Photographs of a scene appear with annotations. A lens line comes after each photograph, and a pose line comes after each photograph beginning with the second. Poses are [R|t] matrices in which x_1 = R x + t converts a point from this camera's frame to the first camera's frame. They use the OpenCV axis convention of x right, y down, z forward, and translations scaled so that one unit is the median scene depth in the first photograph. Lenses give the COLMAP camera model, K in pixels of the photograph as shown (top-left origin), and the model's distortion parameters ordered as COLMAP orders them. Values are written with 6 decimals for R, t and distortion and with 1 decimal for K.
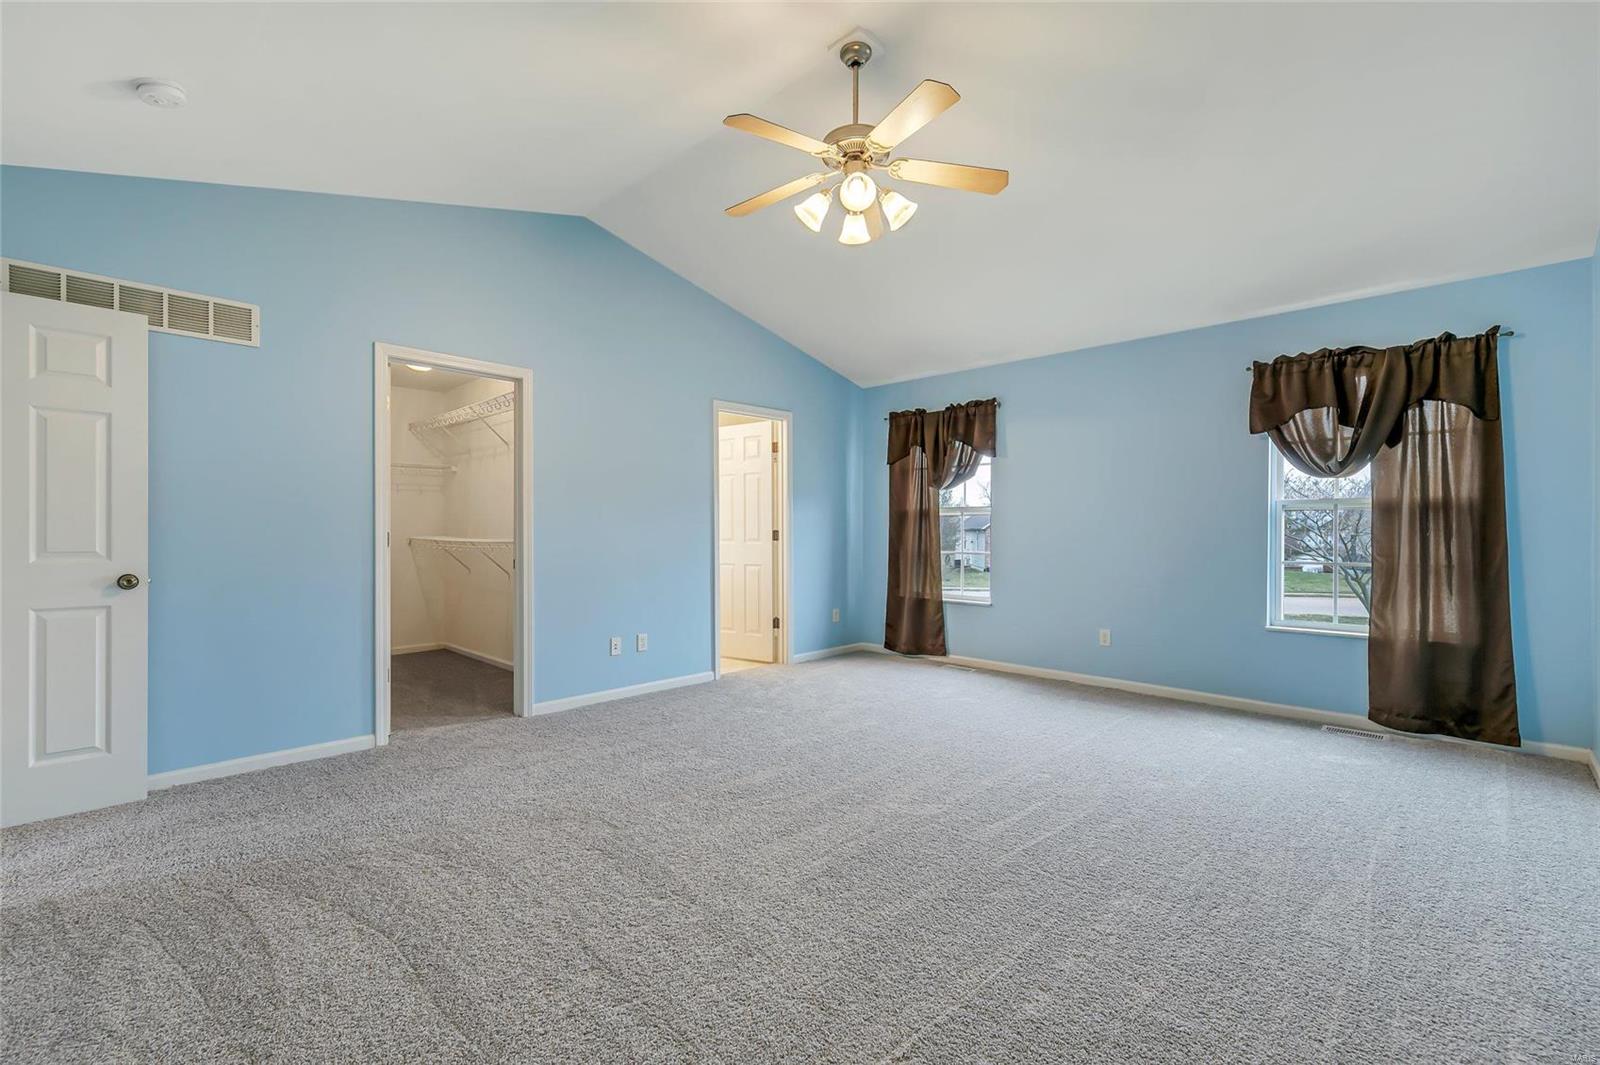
lens RADIAL K [[699.0, 0, 801.6], [0, 699.0, 526.7], [0, 0, 1]] dist [0.002353, 0.000255]
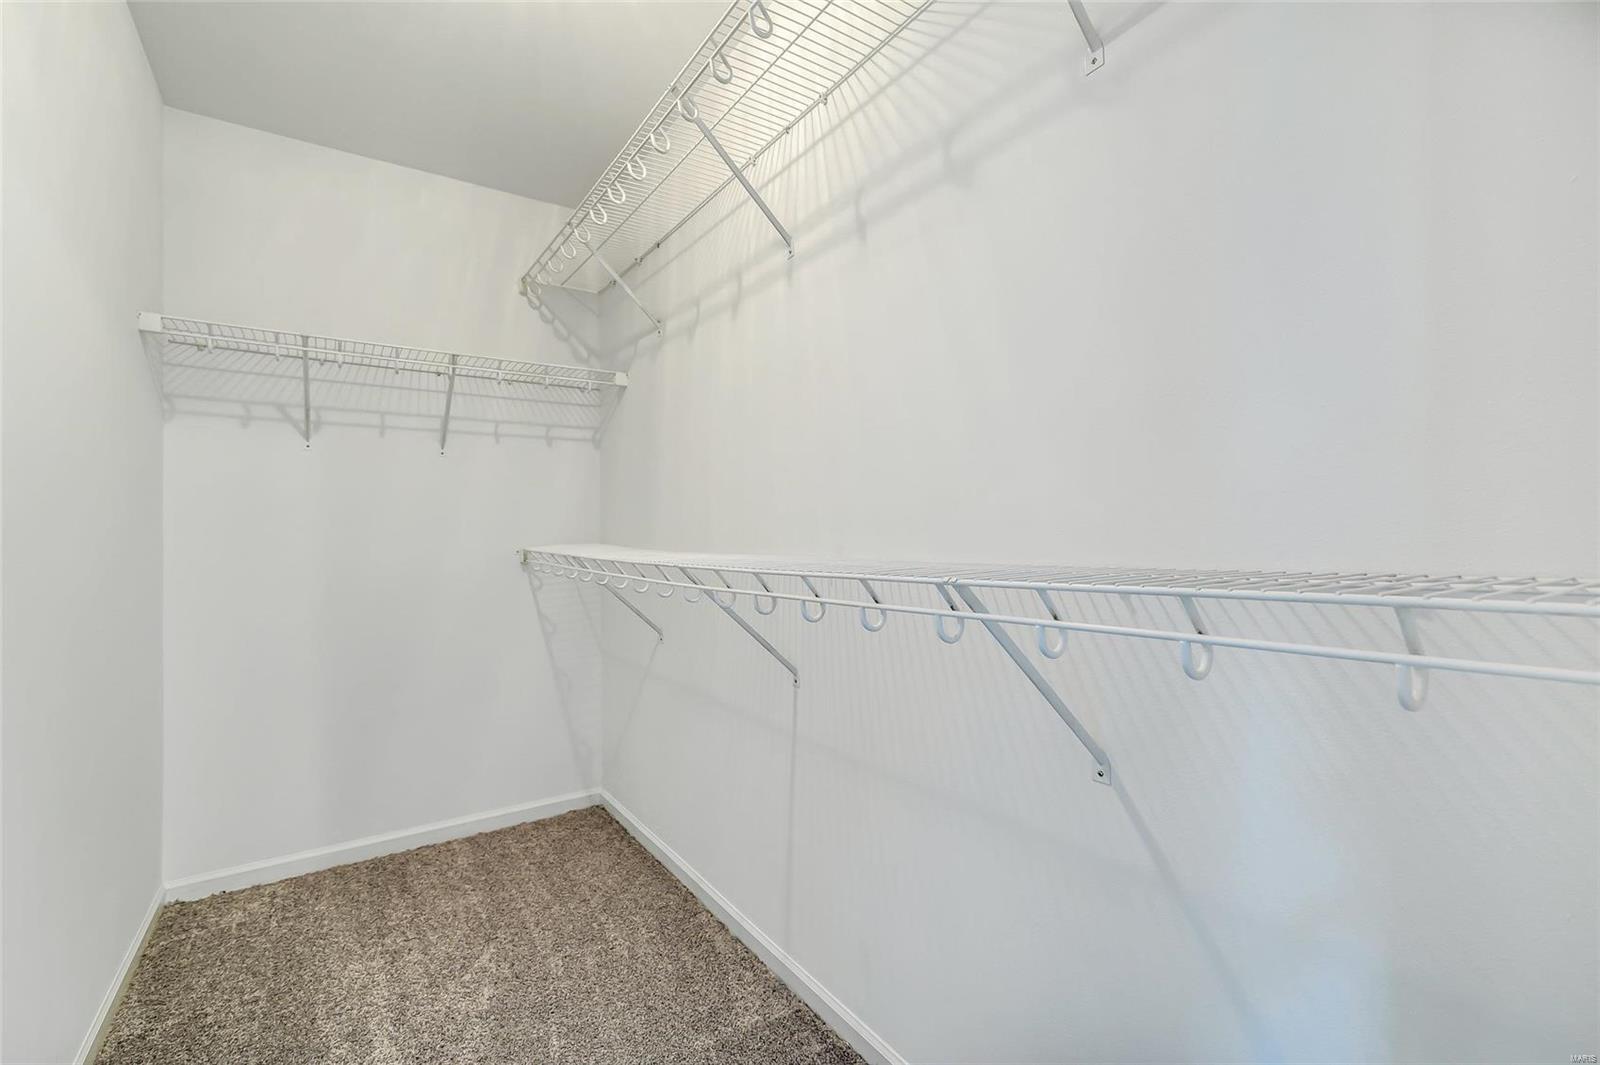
lens RADIAL K [[699.0, 0, 802.1], [0, 699.0, 534.1], [0, 0, 1]] dist [0.002353, 0.000255]
pose [[0.977227, -0.015207, -0.211649, -0.315215], [0.016404, 0.999858, 0.003901, 0.007411], [0.211560, -0.007284, 0.977338, 0.635186]]
